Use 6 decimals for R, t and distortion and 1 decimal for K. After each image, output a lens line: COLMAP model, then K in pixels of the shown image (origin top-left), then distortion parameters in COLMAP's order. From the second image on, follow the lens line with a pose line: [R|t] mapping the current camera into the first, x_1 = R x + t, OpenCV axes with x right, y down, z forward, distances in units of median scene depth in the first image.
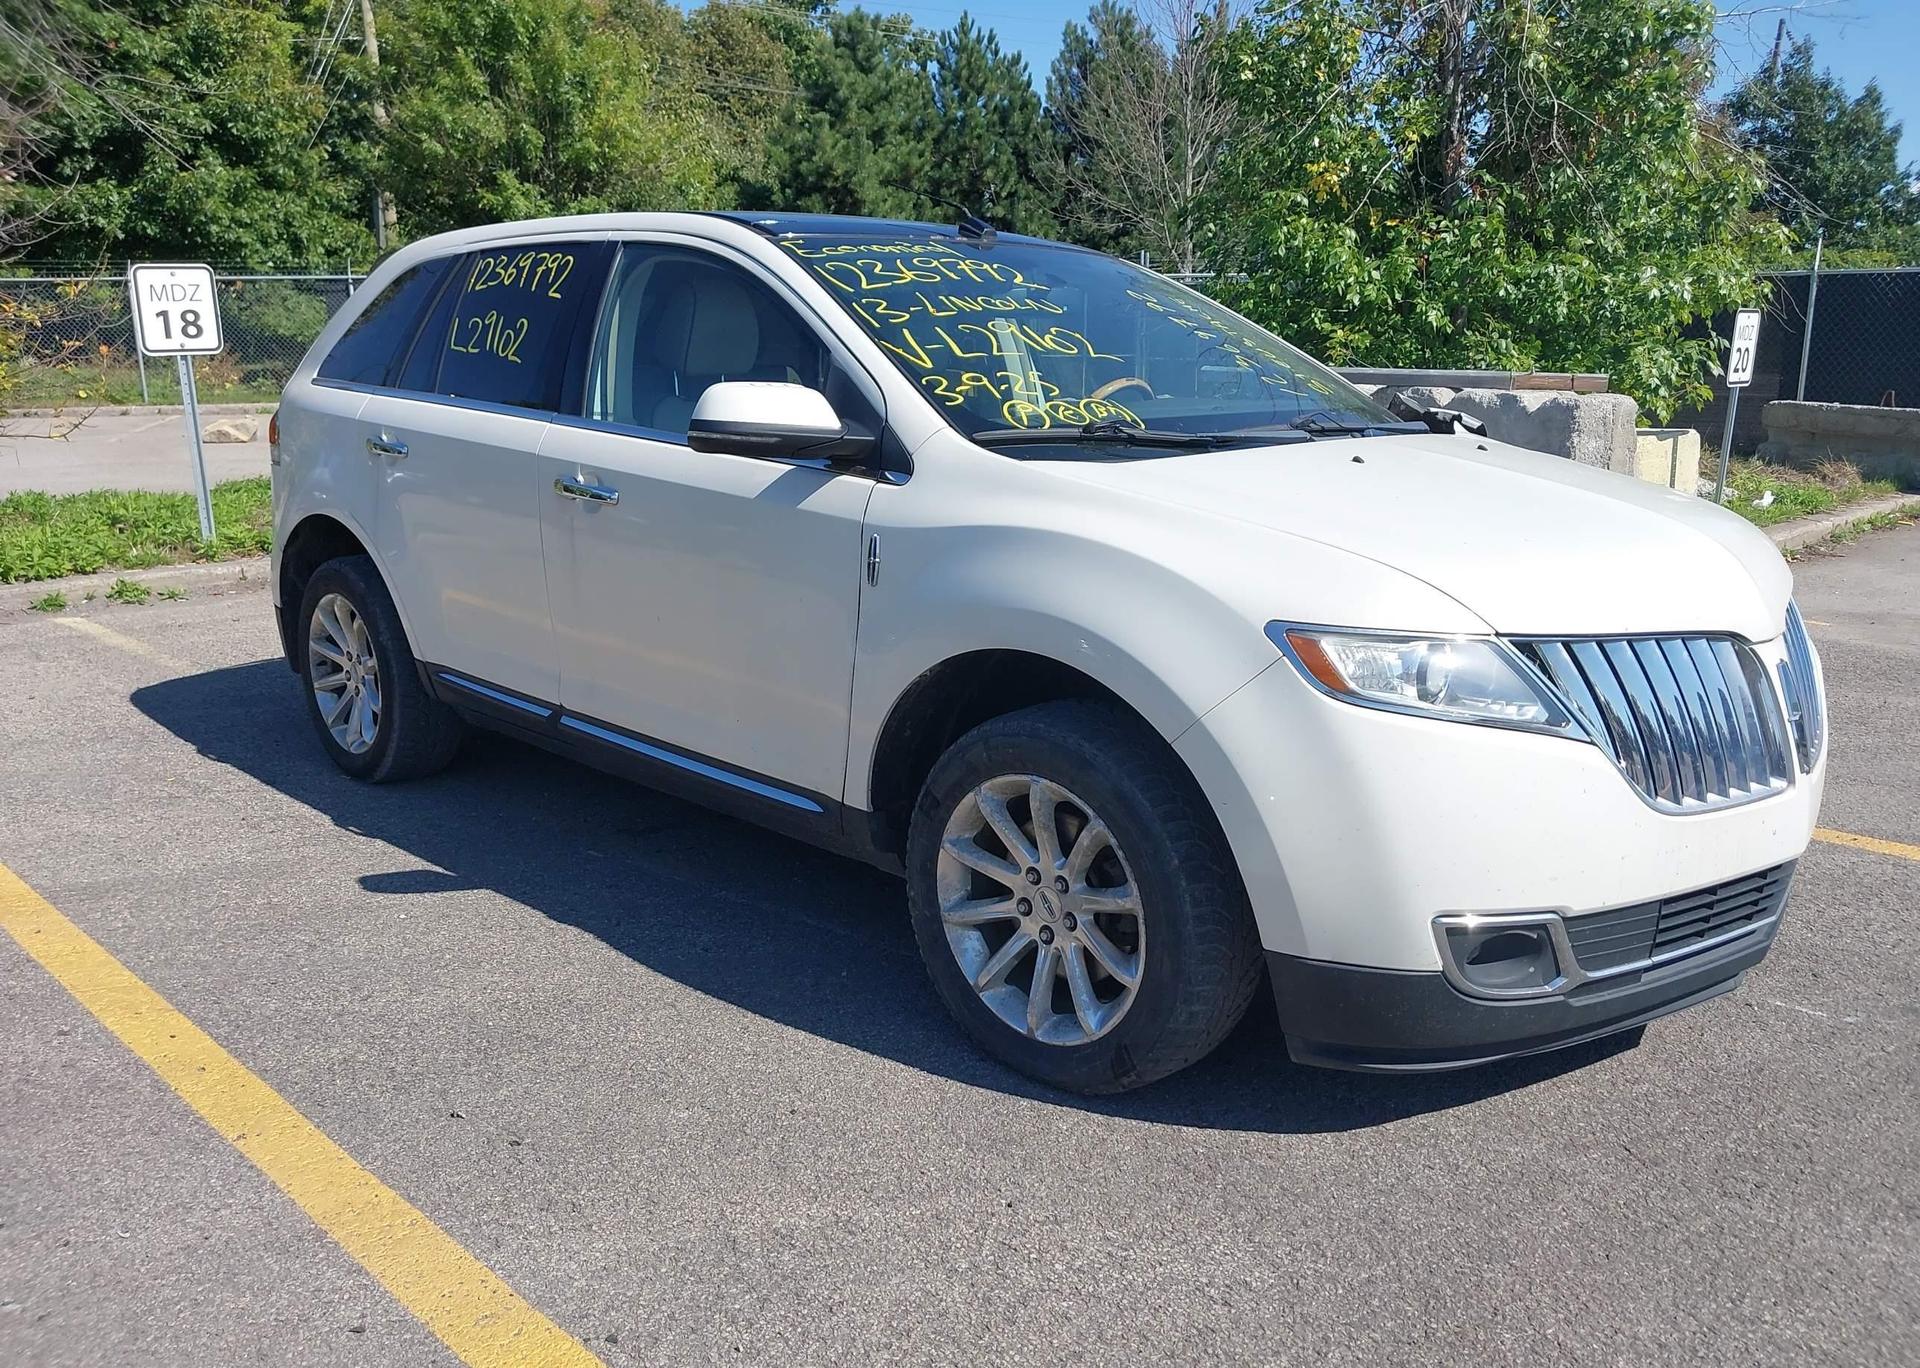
lens RADIAL K [[1544.3, 0, 994.6], [0, 1544.3, 682.8], [0, 0, 1]] dist [0.009711, 0.000274]
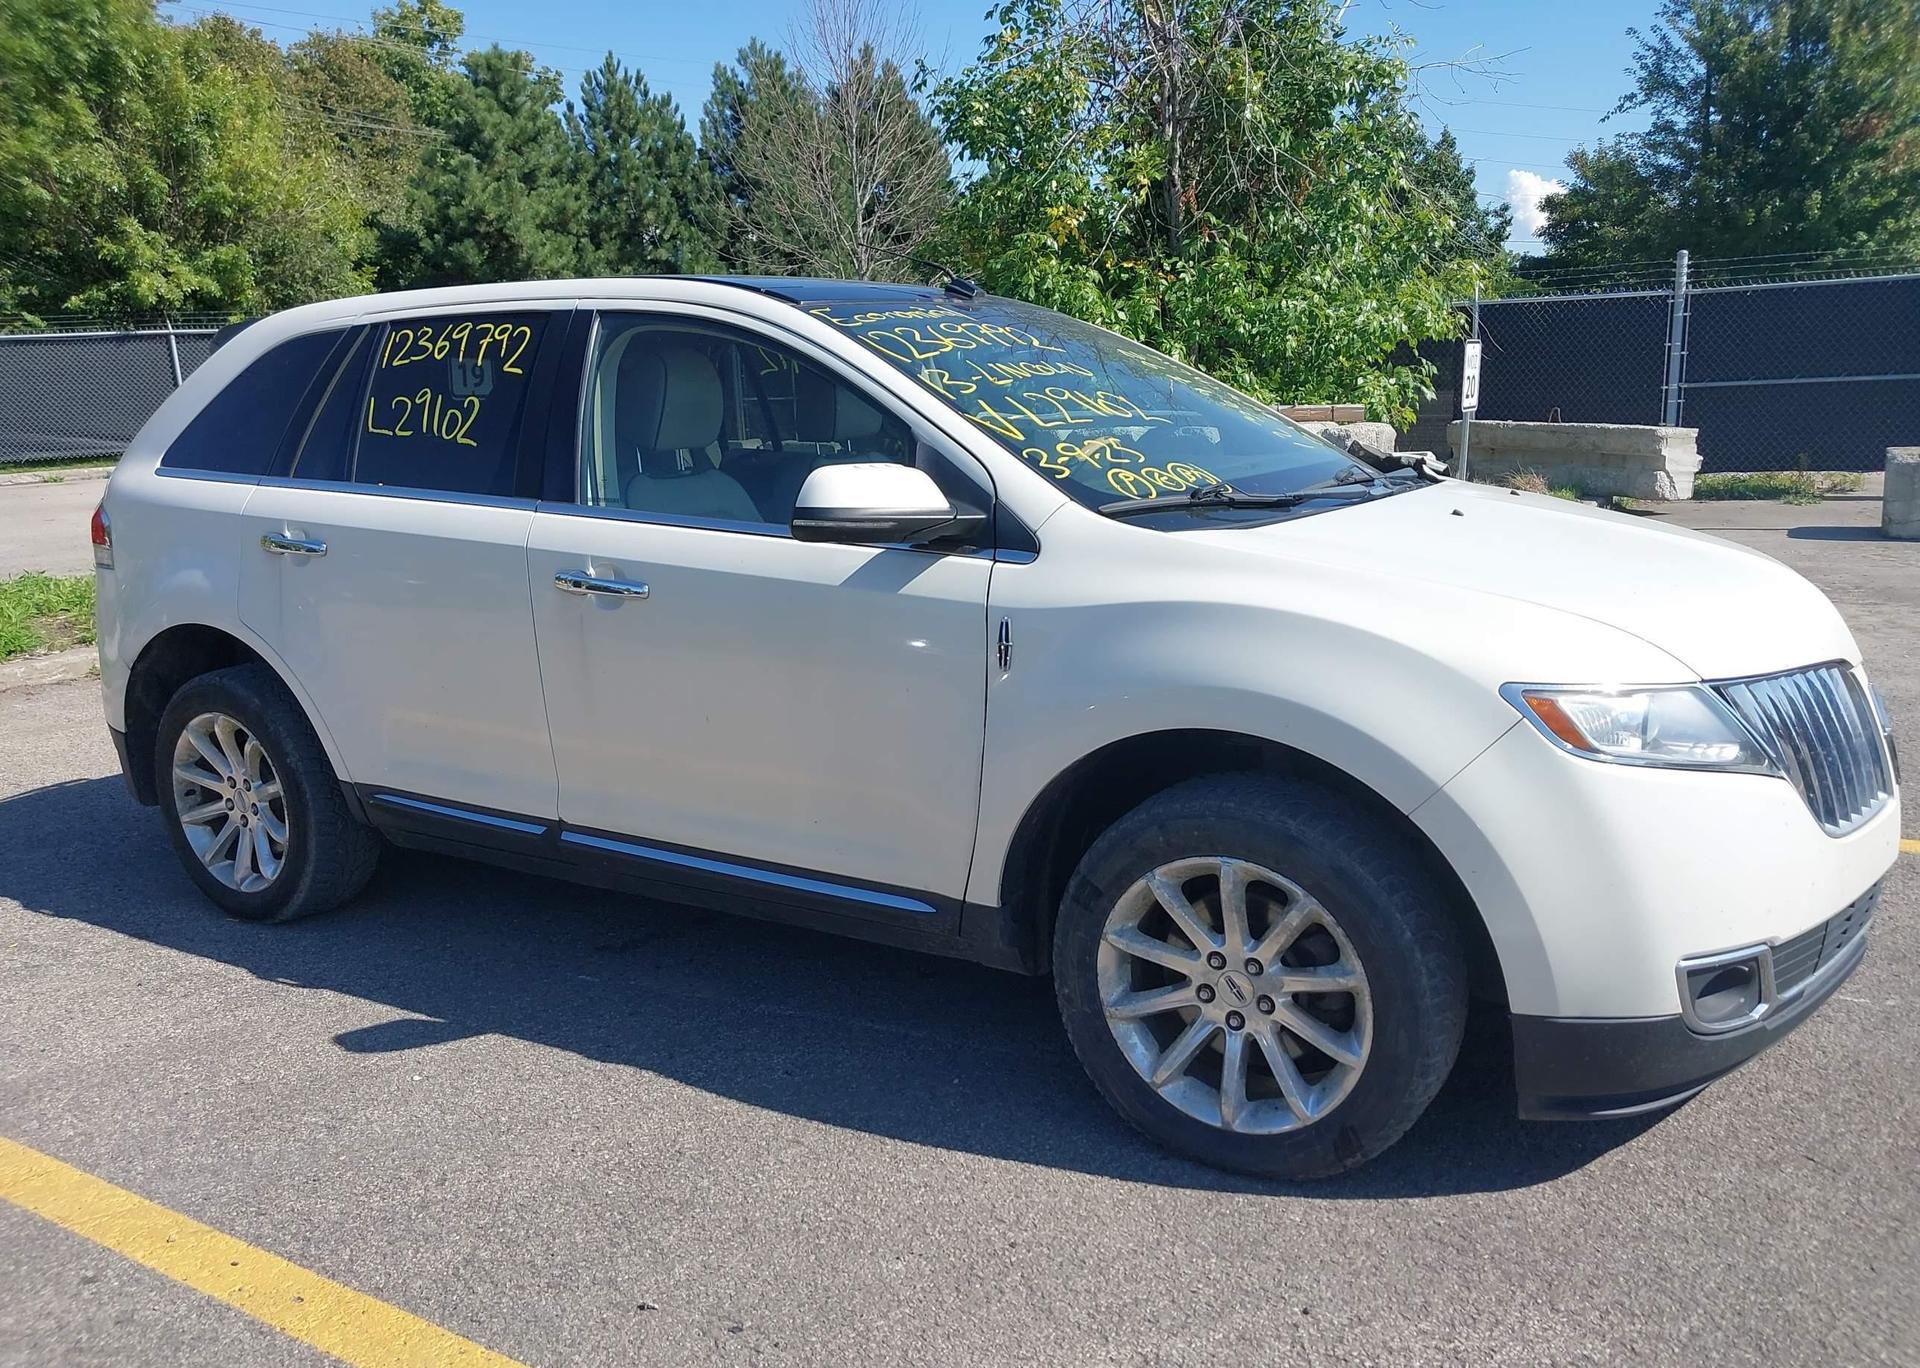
lens RADIAL K [[1544.3, 0, 994.6], [0, 1544.3, 682.8], [0, 0, 1]] dist [0.009711, 0.000274]
pose [[0.973596, -0.074027, 0.215942, -0.186457], [0.078981, 0.996772, -0.014390, -0.027442], [-0.214180, 0.031066, 0.976300, 0.049573]]
